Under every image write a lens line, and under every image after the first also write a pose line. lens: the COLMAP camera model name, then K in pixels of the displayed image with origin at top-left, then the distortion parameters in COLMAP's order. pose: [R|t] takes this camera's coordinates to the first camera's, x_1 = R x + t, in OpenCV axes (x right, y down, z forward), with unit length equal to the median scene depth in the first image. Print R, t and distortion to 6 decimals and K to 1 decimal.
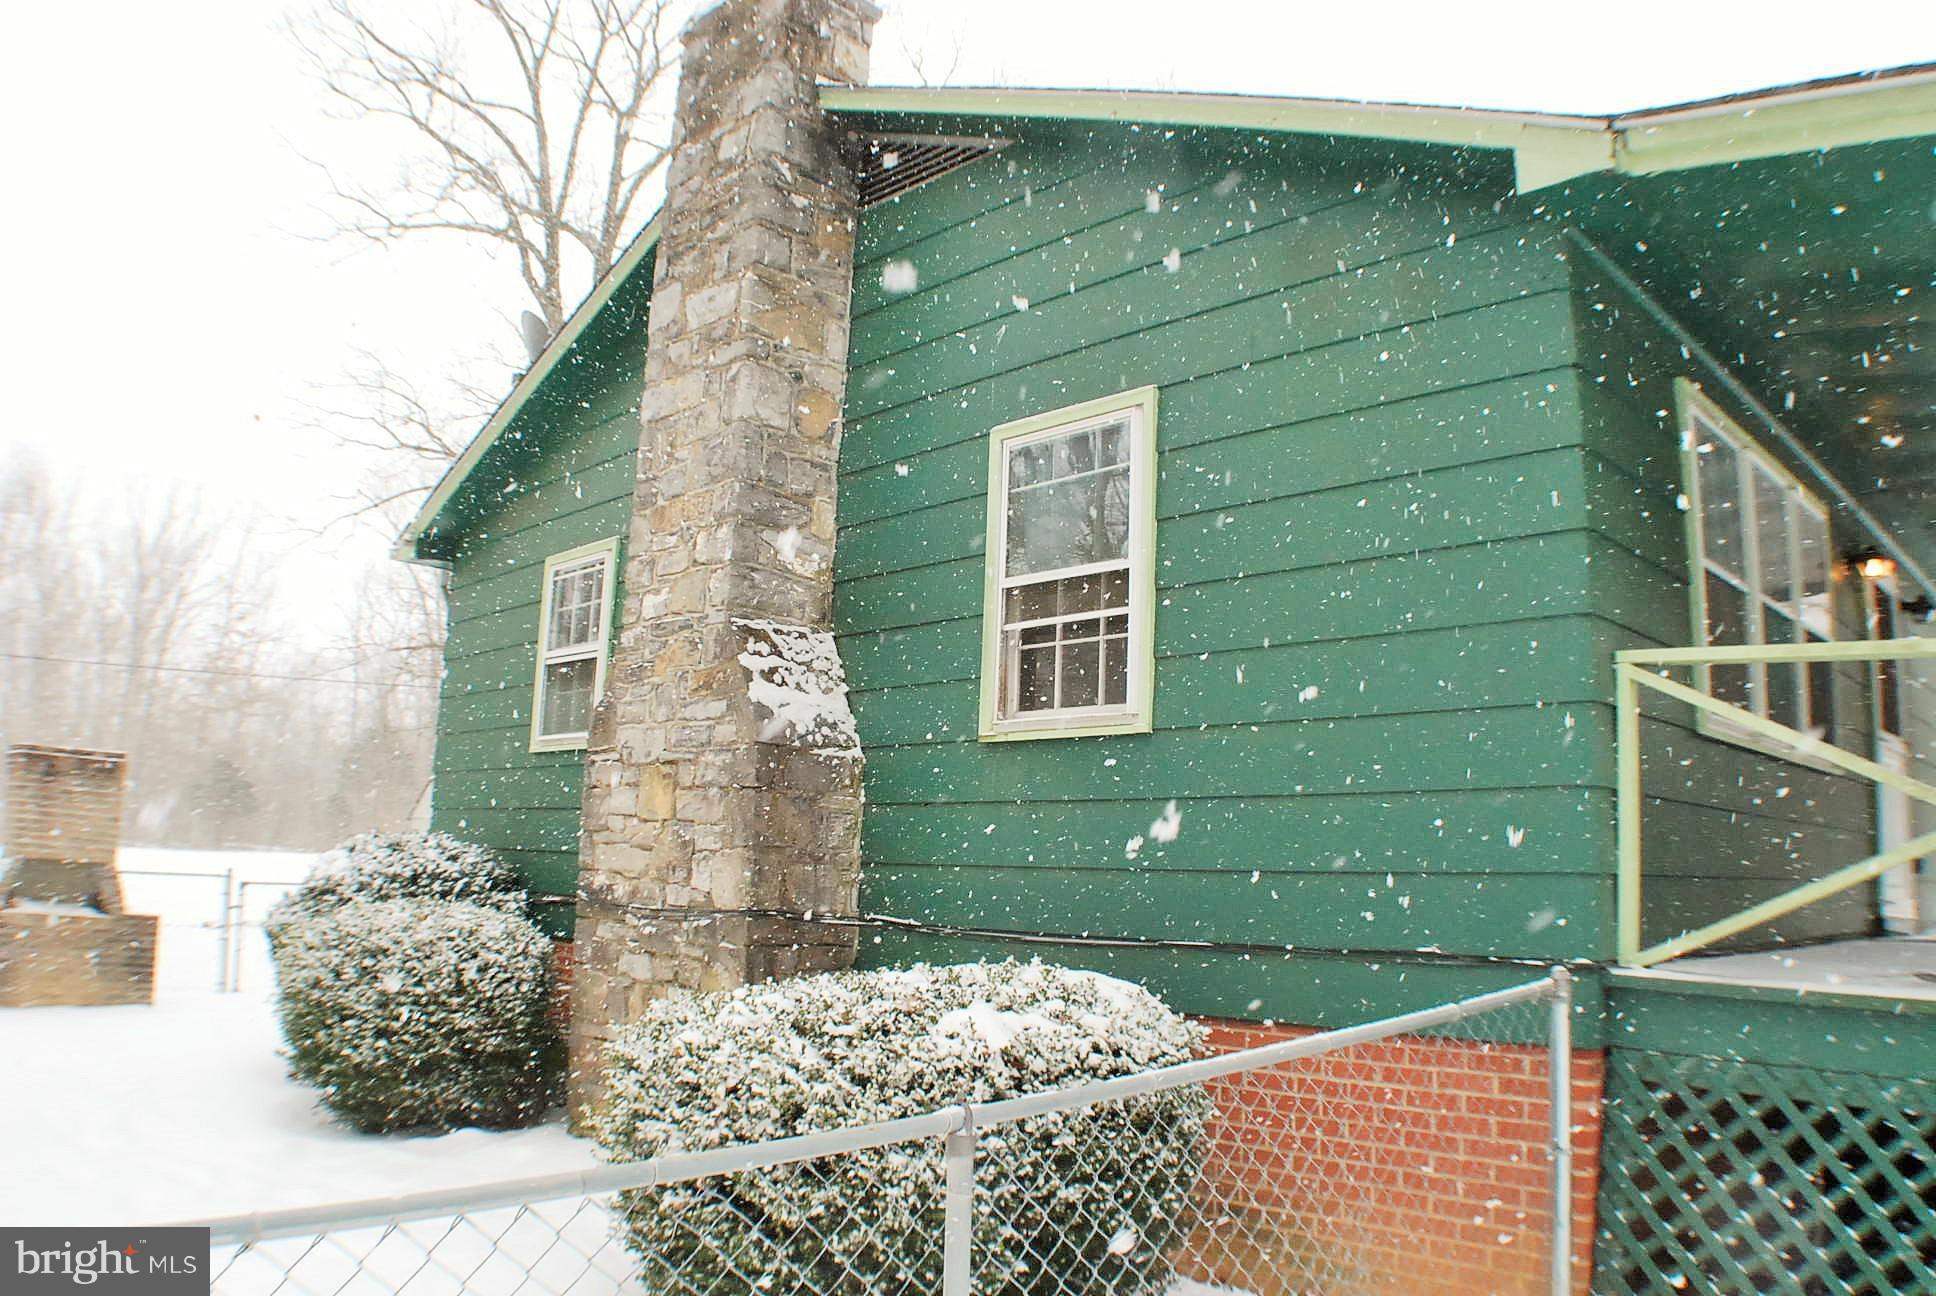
lens RADIAL K [[1400.3, 0, 968.0], [0, 1400.3, 648.0], [0, 0, 1]] dist [-0.198027, 0.044394]
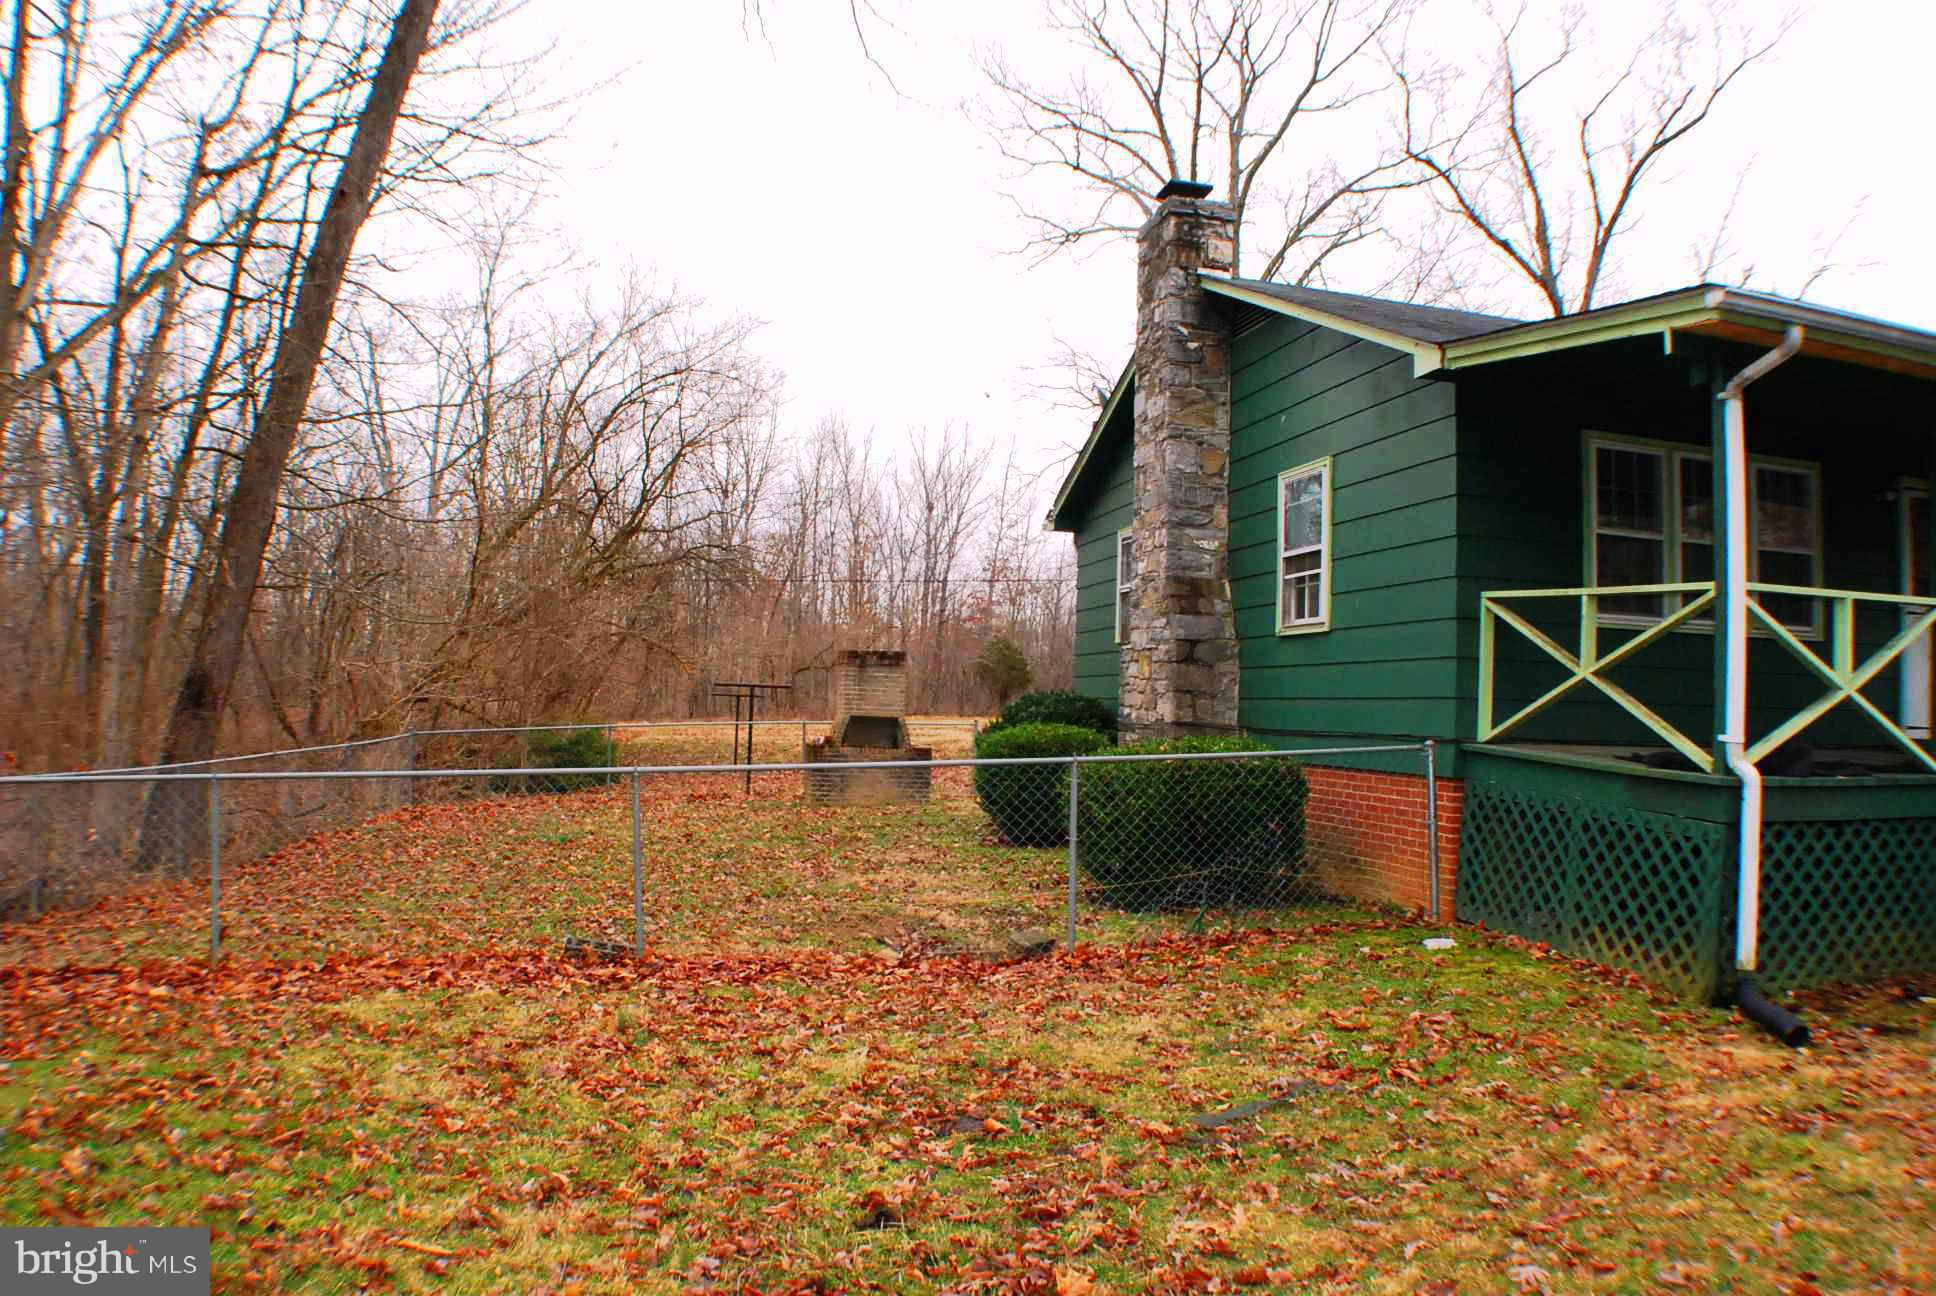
lens RADIAL K [[1400.3, 0, 968.0], [0, 1400.3, 648.0], [0, 0, 1]] dist [-0.198027, 0.044394]
pose [[0.849153, -0.028572, -0.527373, 0.556973], [0.080807, 0.993808, 0.076268, -0.083191], [0.521928, -0.107379, 0.846204, -0.735054]]
